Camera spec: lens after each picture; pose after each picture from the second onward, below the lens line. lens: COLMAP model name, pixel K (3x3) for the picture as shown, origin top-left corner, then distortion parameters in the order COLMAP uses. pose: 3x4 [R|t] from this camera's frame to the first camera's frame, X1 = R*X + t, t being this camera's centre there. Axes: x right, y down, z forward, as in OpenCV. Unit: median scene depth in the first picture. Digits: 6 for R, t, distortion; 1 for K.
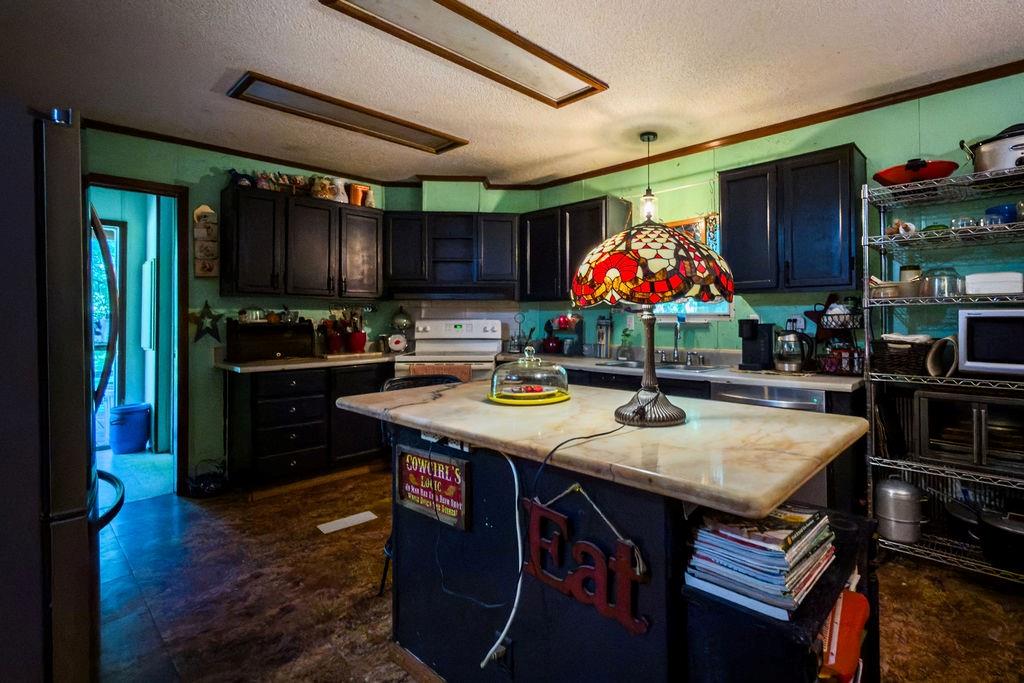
lens RADIAL K [[510.2, 0, 571.4], [0, 510.2, 312.2], [0, 0, 1]] dist [-0.001918, 0.000044]
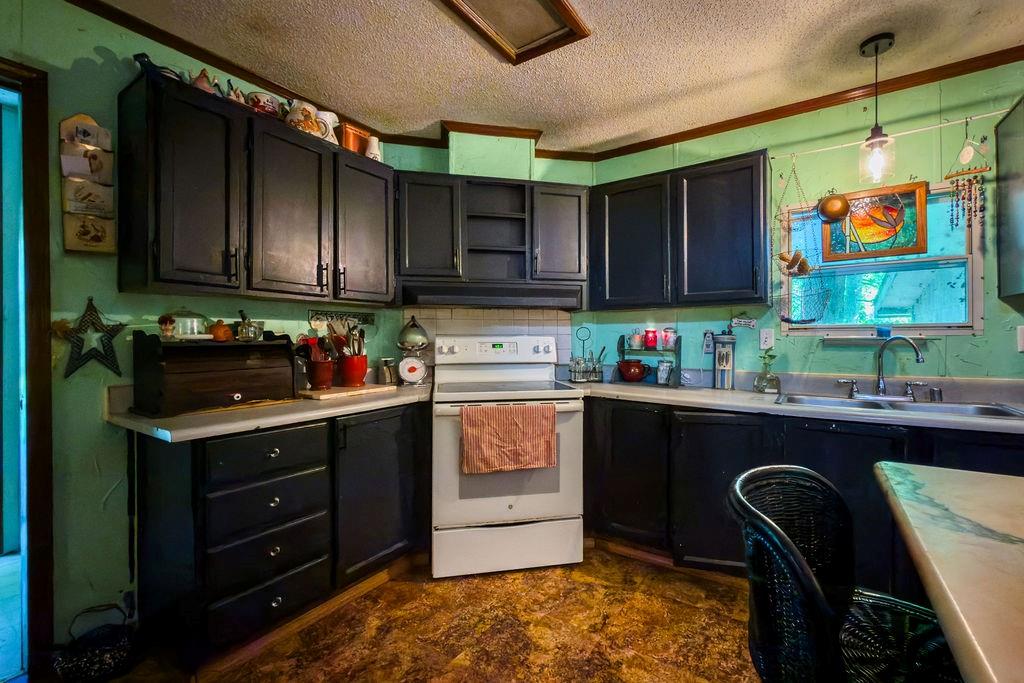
lens RADIAL K [[437.6, 0, 518.3], [0, 437.6, 338.1], [0, 0, 1]] dist [-0.002964, 0.000270]
pose [[0.988858, -0.001859, 0.148849, -0.322799], [0.000420, 0.999953, 0.009701, 0.013489], [-0.148860, -0.009531, 0.988812, 0.455255]]
